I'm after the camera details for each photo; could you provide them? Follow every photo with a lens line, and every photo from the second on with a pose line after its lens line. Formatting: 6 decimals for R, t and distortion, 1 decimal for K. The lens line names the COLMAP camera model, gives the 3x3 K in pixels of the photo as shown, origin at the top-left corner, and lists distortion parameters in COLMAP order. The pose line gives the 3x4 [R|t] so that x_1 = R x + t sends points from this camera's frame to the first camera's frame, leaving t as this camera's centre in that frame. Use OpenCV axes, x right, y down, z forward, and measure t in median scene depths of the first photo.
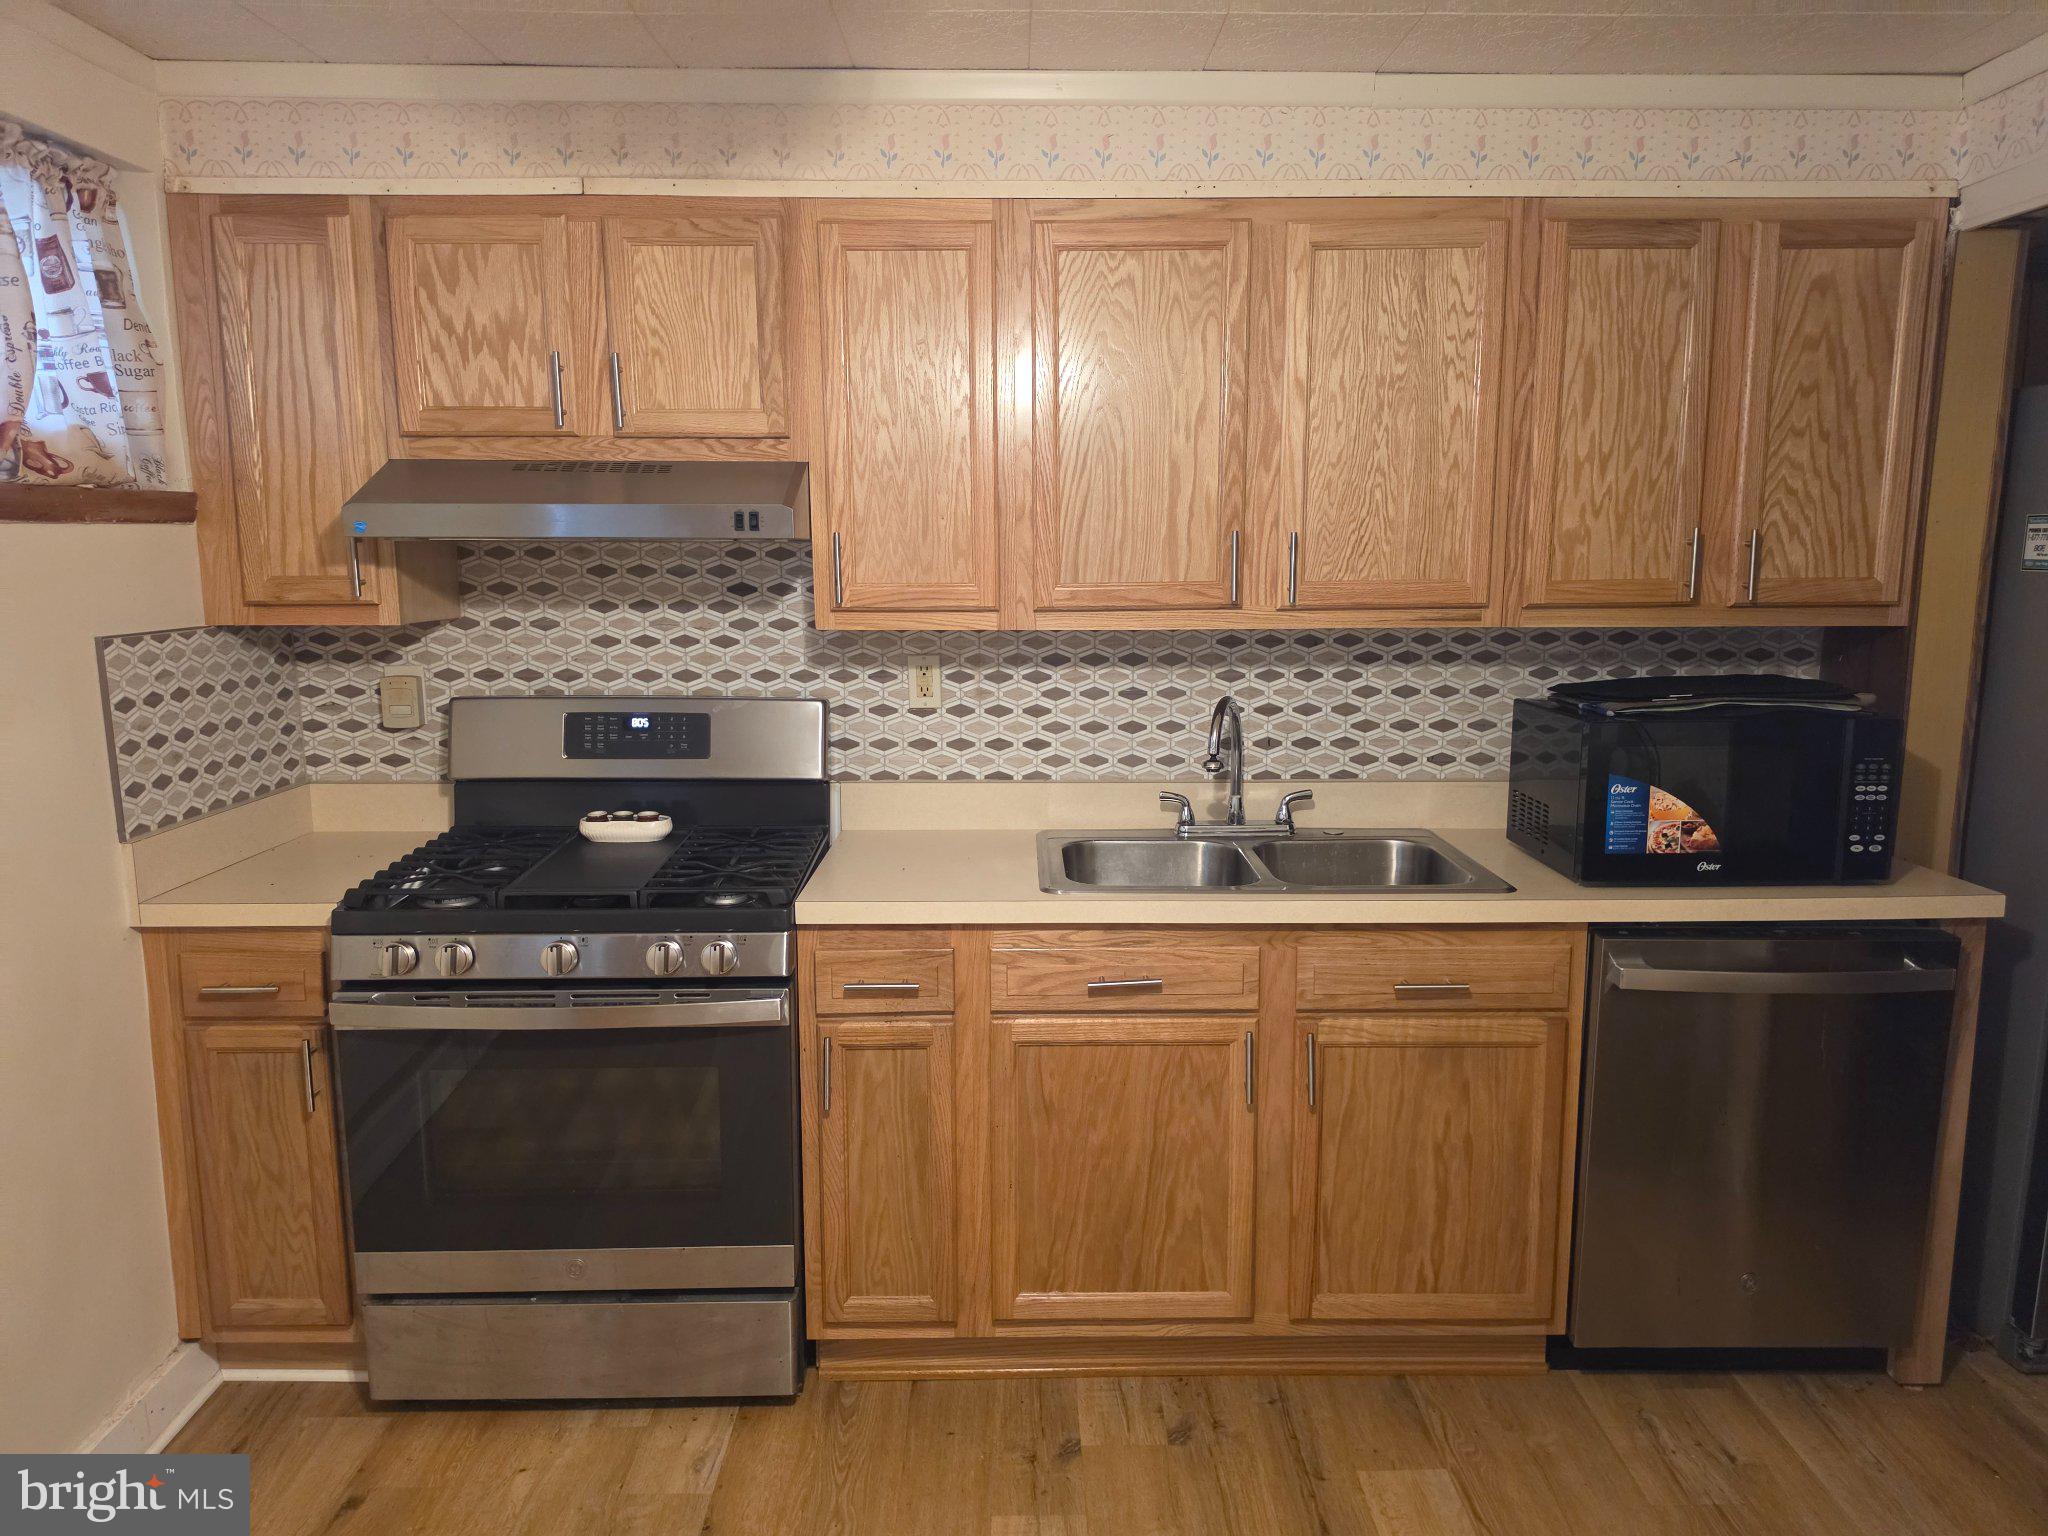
lens RADIAL K [[1408.2, 0, 1028.5], [0, 1408.2, 786.3], [0, 0, 1]] dist [0.110566, -0.178270]
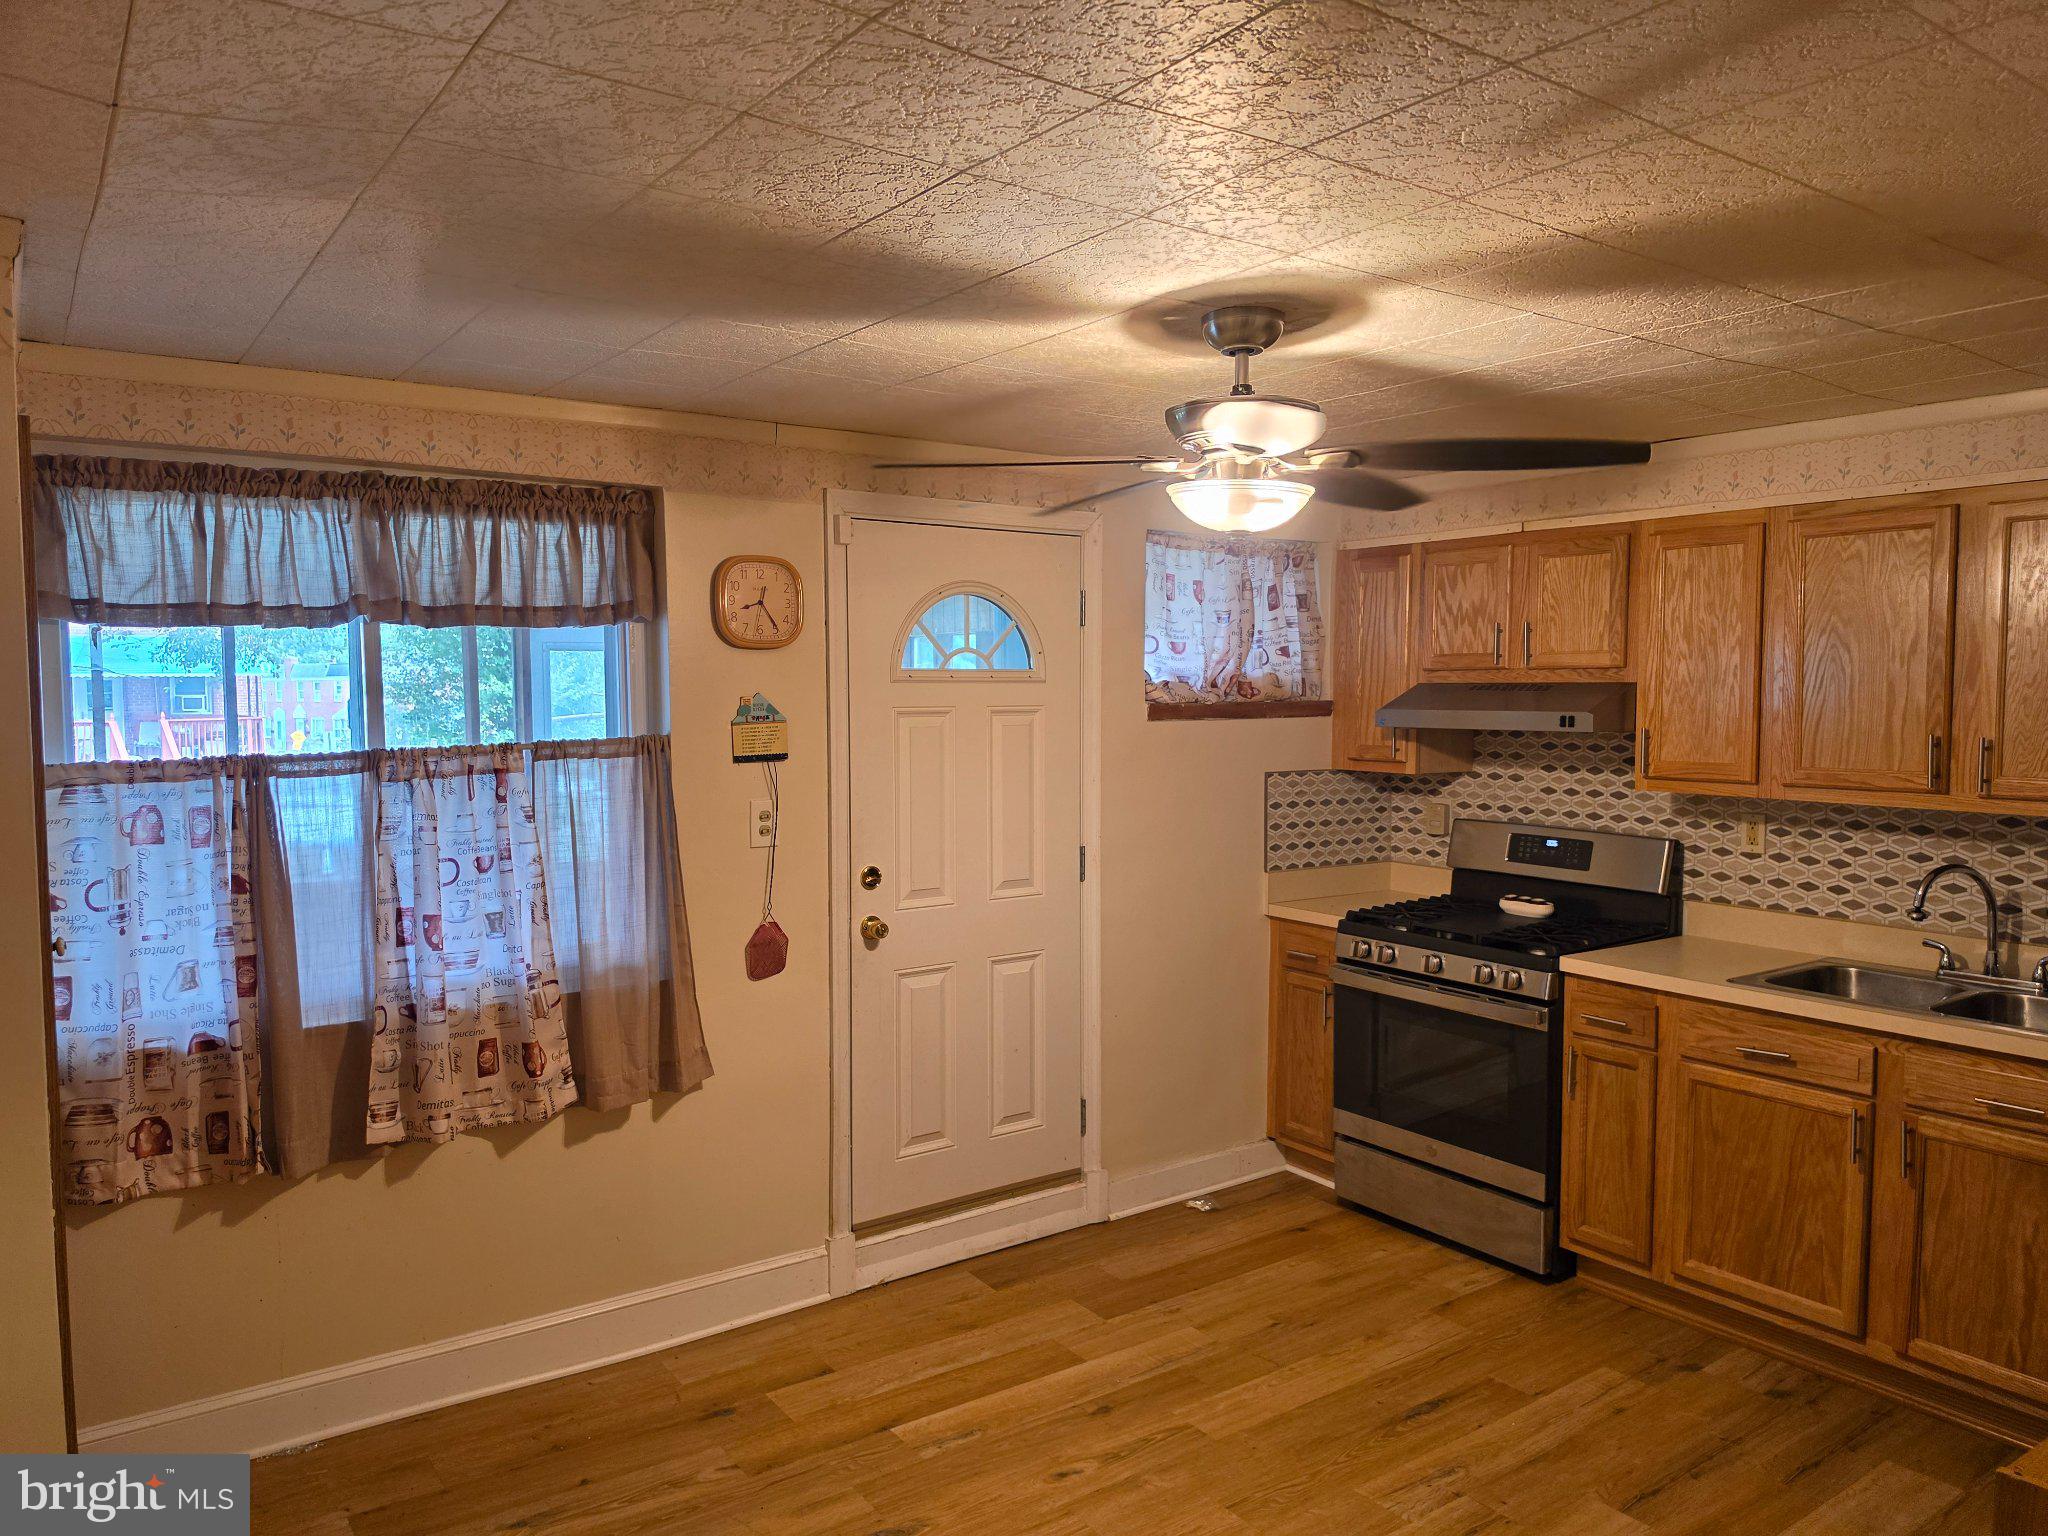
lens RADIAL K [[1407.4, 0, 974.1], [0, 1407.4, 773.5], [0, 0, 1]] dist [0.000460, -0.027923]
pose [[0.545682, 0.052253, -0.836362, 0.740892], [-0.141692, 0.989437, -0.030630, 0.018267], [0.825927, 0.135220, 0.547321, -0.420091]]
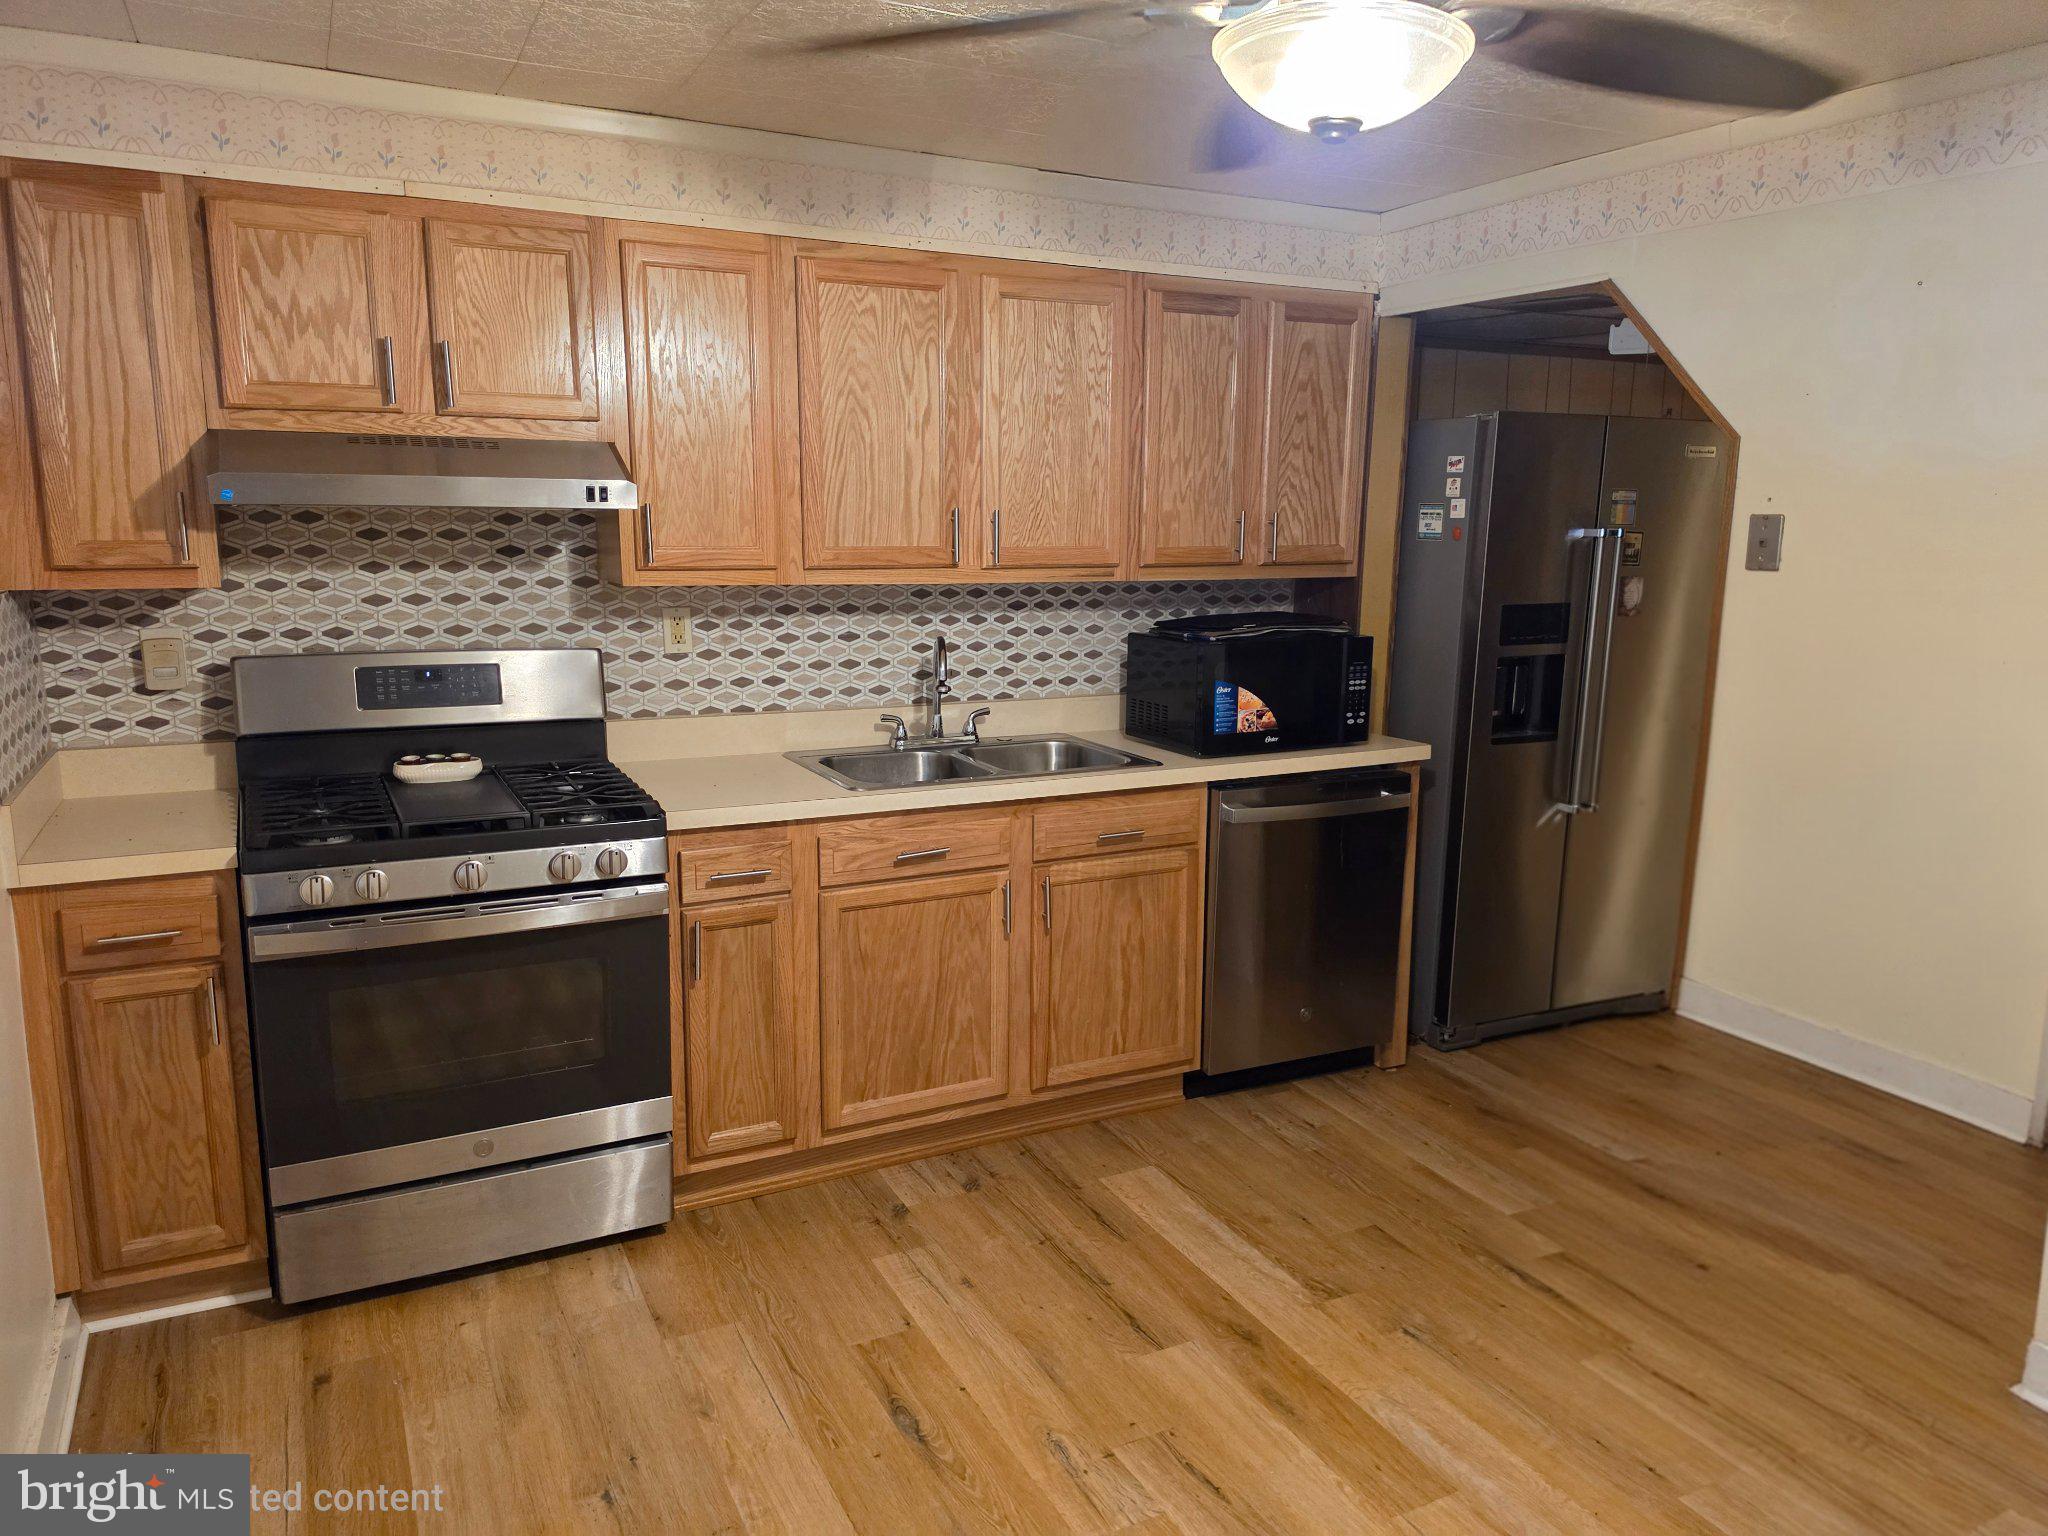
lens RADIAL K [[1408.2, 0, 1028.5], [0, 1408.2, 786.3], [0, 0, 1]] dist [0.110566, -0.178270]
pose [[0.895971, -0.074066, 0.437893, -0.388401], [0.061981, 0.997200, 0.041850, 0.026358], [-0.439767, -0.010355, 0.898052, -0.210142]]
